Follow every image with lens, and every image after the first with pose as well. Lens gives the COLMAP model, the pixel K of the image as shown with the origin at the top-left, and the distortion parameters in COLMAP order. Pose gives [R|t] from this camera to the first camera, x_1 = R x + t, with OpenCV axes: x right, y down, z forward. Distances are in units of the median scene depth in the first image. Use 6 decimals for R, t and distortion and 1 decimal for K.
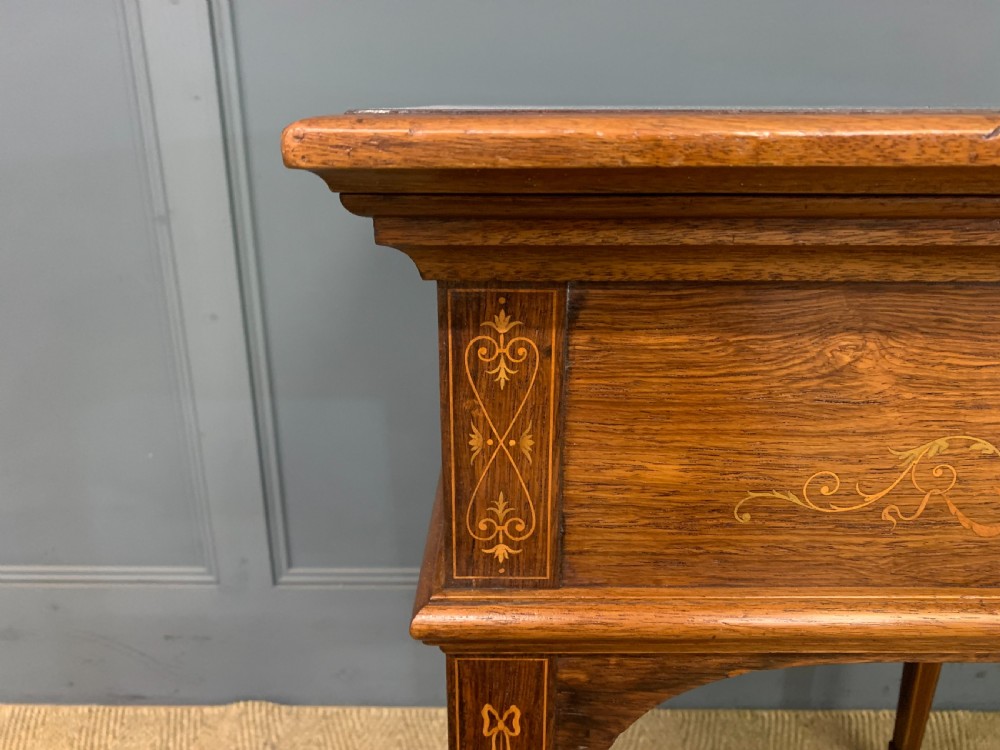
lens RADIAL K [[787.8, 0, 492.4], [0, 787.8, 371.7], [0, 0, 1]] dist [0.010836, -0.007541]
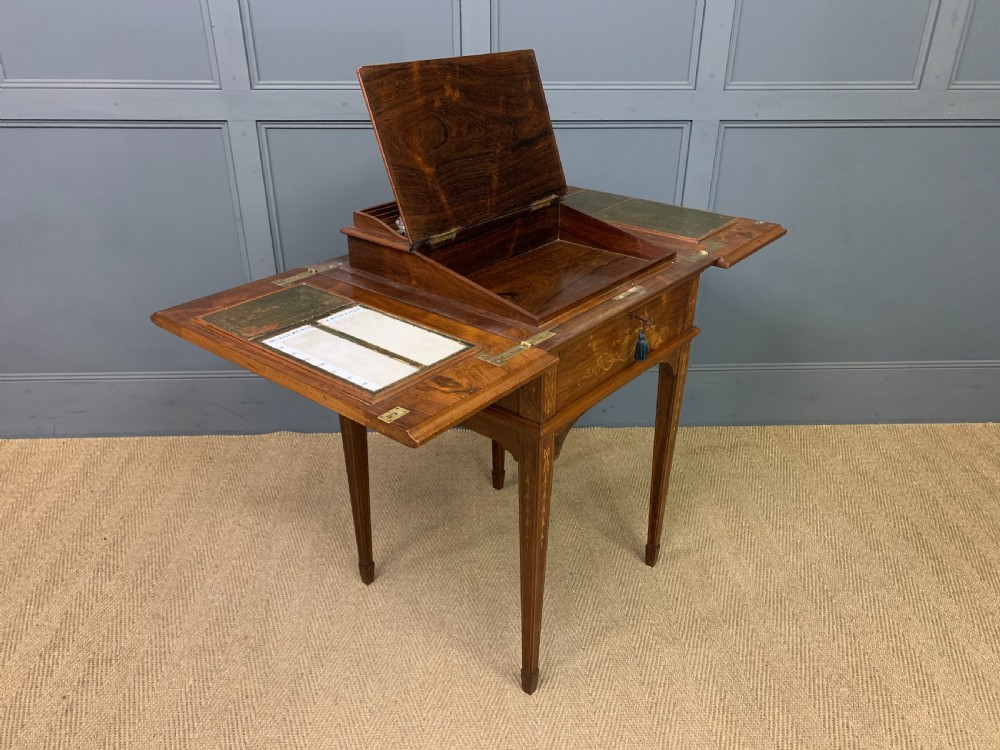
lens RADIAL K [[775.8, 0, 499.4], [0, 775.8, 381.6], [0, 0, 1]] dist [0.014036, -0.001600]
pose [[0.997865, -0.020864, 0.061888, 0.647582], [0.011230, 0.988300, 0.152110, -0.178629], [-0.064337, -0.151090, 0.986424, -4.422209]]
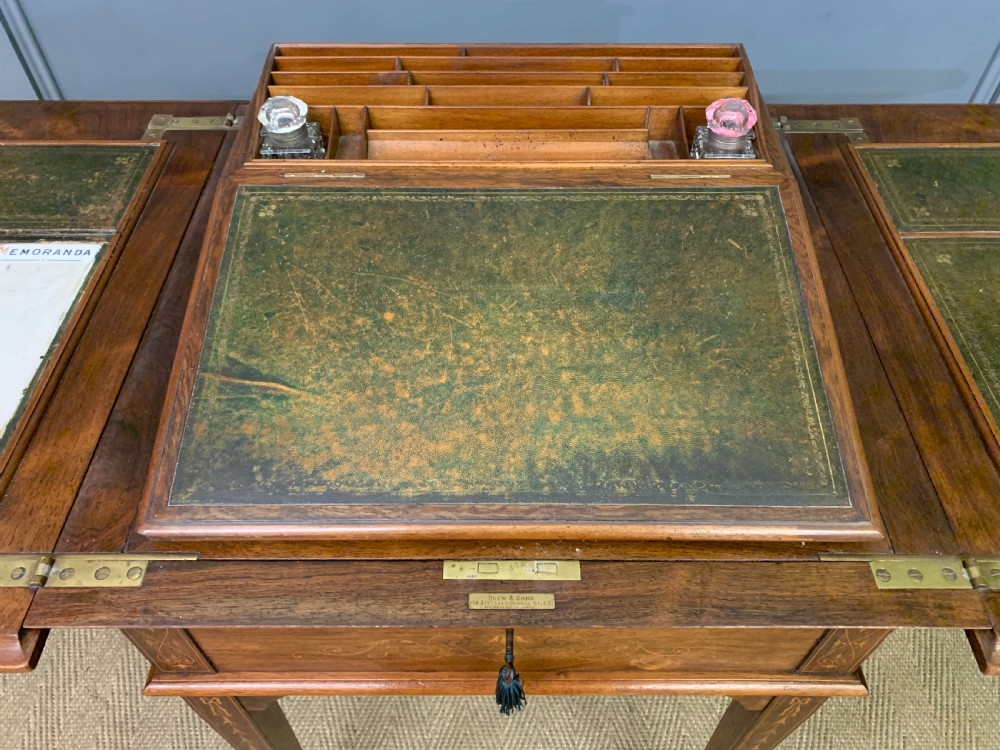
lens RADIAL K [[777.5, 0, 502.7], [0, 777.5, 370.6], [0, 0, 1]] dist [-0.005920, 0.011186]
pose [[0.999711, -0.008071, 0.022648, 0.784869], [-0.004574, 0.860928, 0.508706, -1.418799], [-0.023604, -0.508662, 0.860642, -0.331124]]
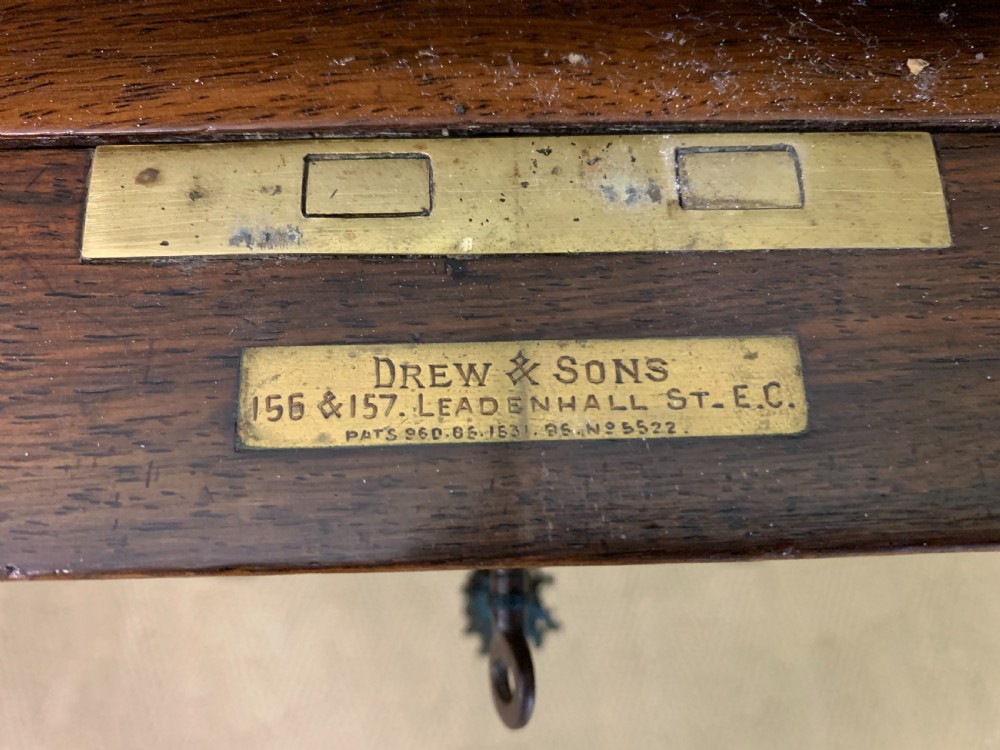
lens RADIAL K [[775.8, 0, 499.4], [0, 775.8, 381.6], [0, 0, 1]] dist [0.014036, -0.001600]
pose [[0.998817, -0.041268, 0.025736, 0.822018], [0.003725, 0.592517, 0.805550, -0.392171], [-0.048492, -0.804501, 0.591969, 0.664329]]
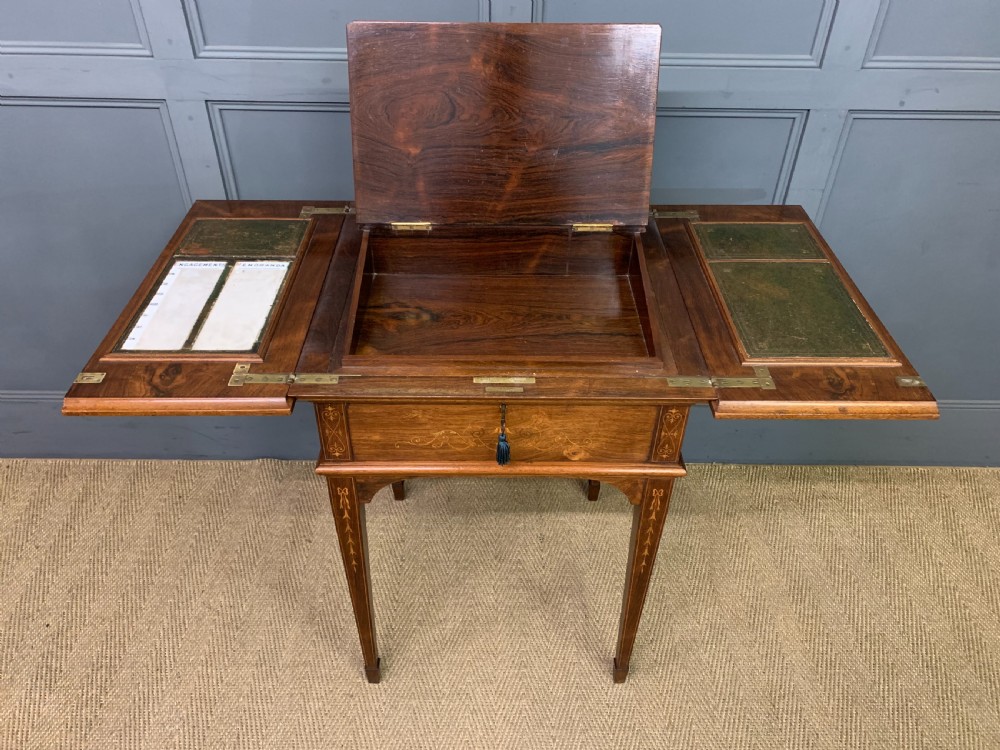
lens RADIAL K [[775.8, 0, 499.4], [0, 775.8, 381.6], [0, 0, 1]] dist [0.014036, -0.001600]
pose [[0.999449, -0.000234, 0.033202, 0.693706], [-0.011142, 0.939625, 0.342024, -1.448929], [-0.031277, -0.342205, 0.939105, -2.545729]]
